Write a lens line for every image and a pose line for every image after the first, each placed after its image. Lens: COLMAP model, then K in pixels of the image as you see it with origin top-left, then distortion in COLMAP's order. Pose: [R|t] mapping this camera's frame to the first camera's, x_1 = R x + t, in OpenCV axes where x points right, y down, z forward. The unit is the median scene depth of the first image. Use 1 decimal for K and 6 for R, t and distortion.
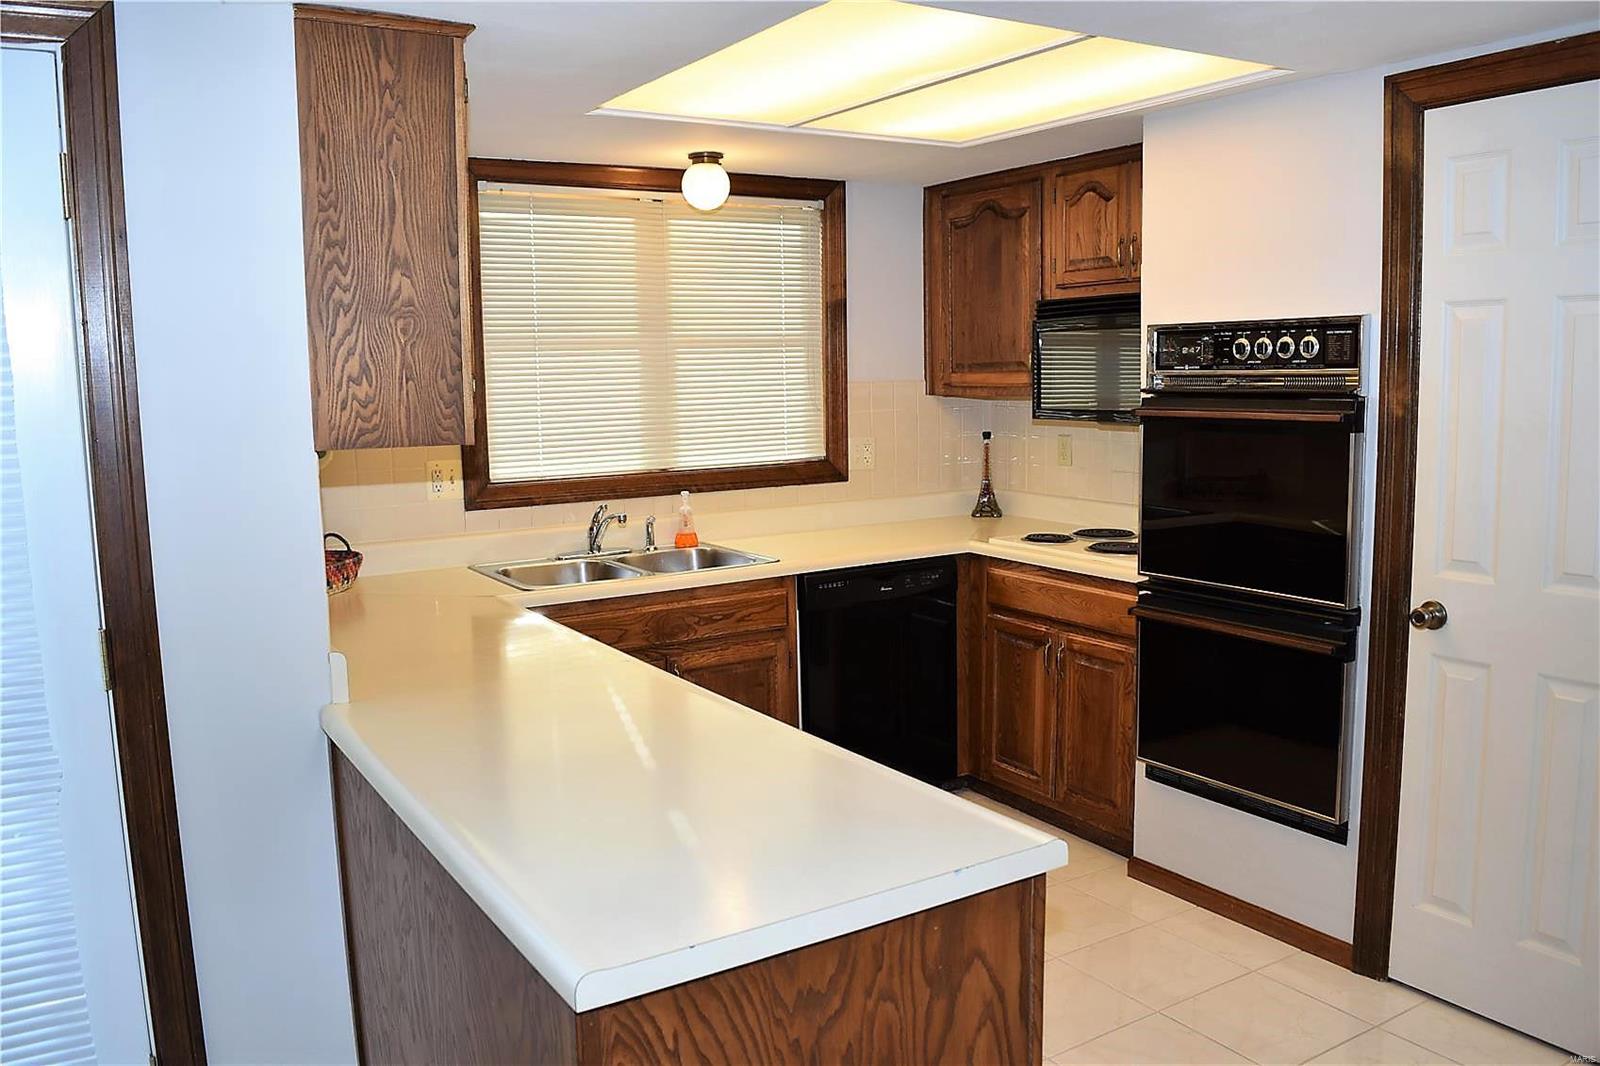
lens RADIAL K [[1262.8, 0, 800.0], [0, 1262.8, 533.0], [0, 0, 1]] dist [-0.128311, 0.065031]
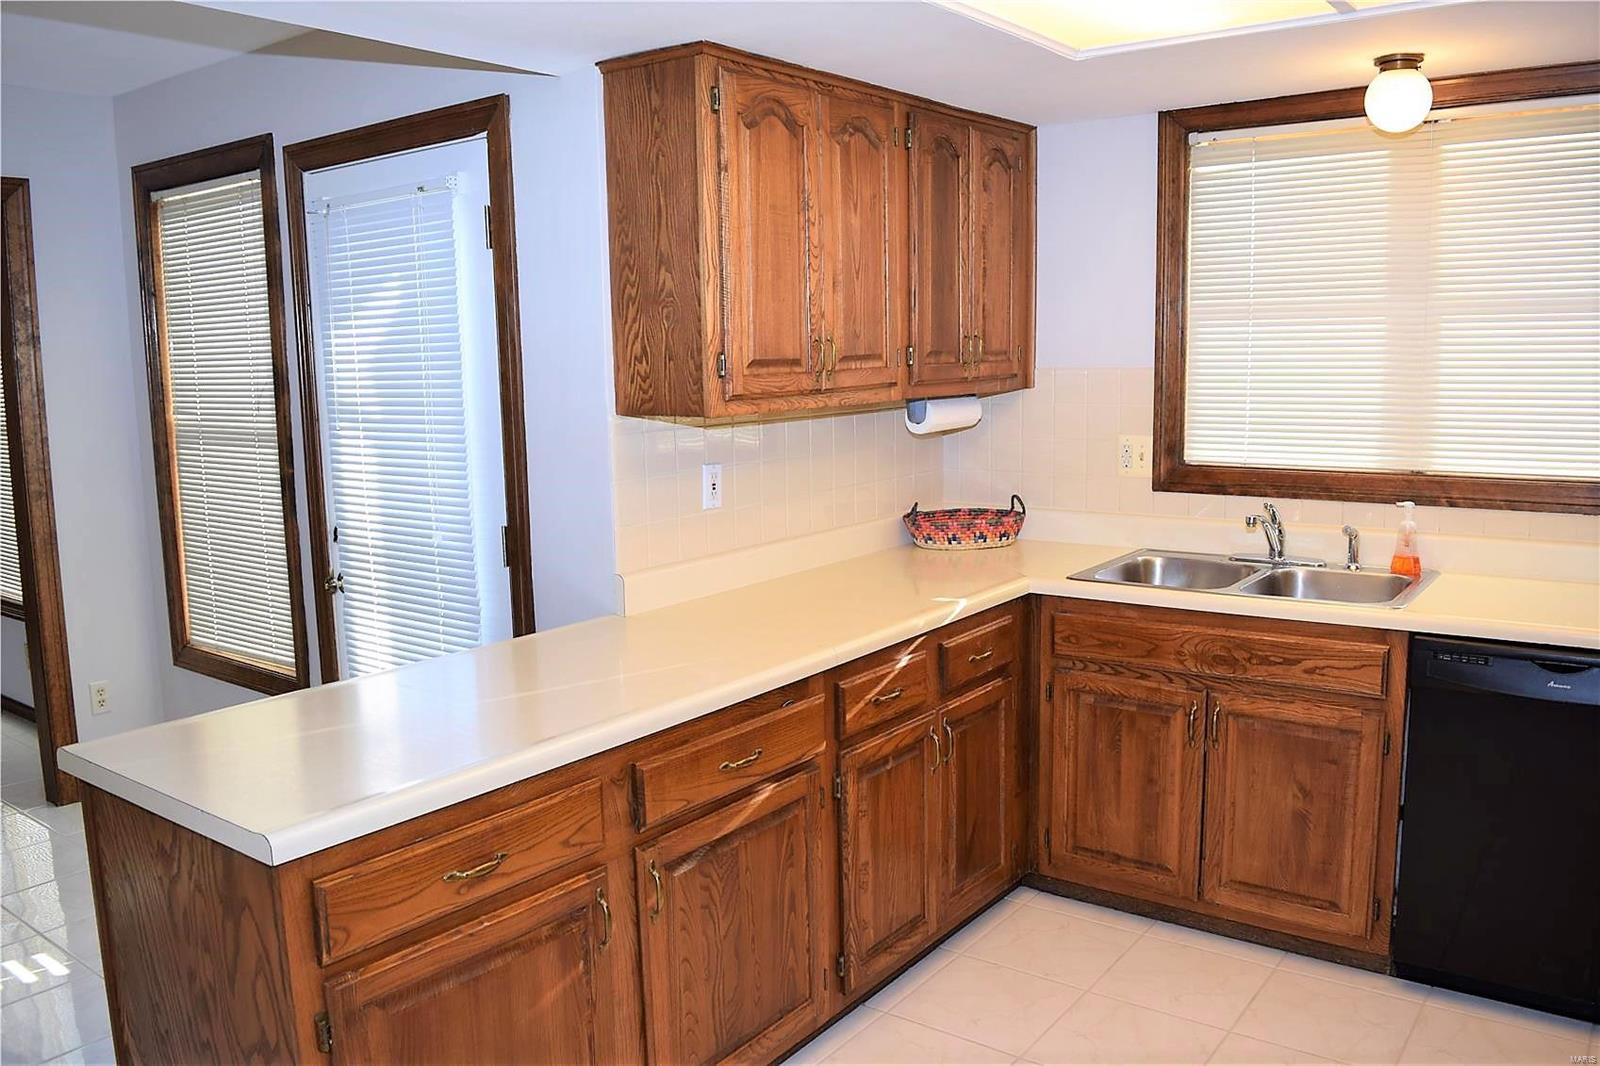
lens RADIAL K [[1262.8, 0, 800.0], [0, 1262.8, 533.0], [0, 0, 1]] dist [-0.128311, 0.065031]
pose [[0.361500, 0.147180, -0.920682, 0.534652], [-0.106607, 0.987511, 0.116004, -0.070667], [0.926257, 0.056216, 0.372676, 0.428066]]
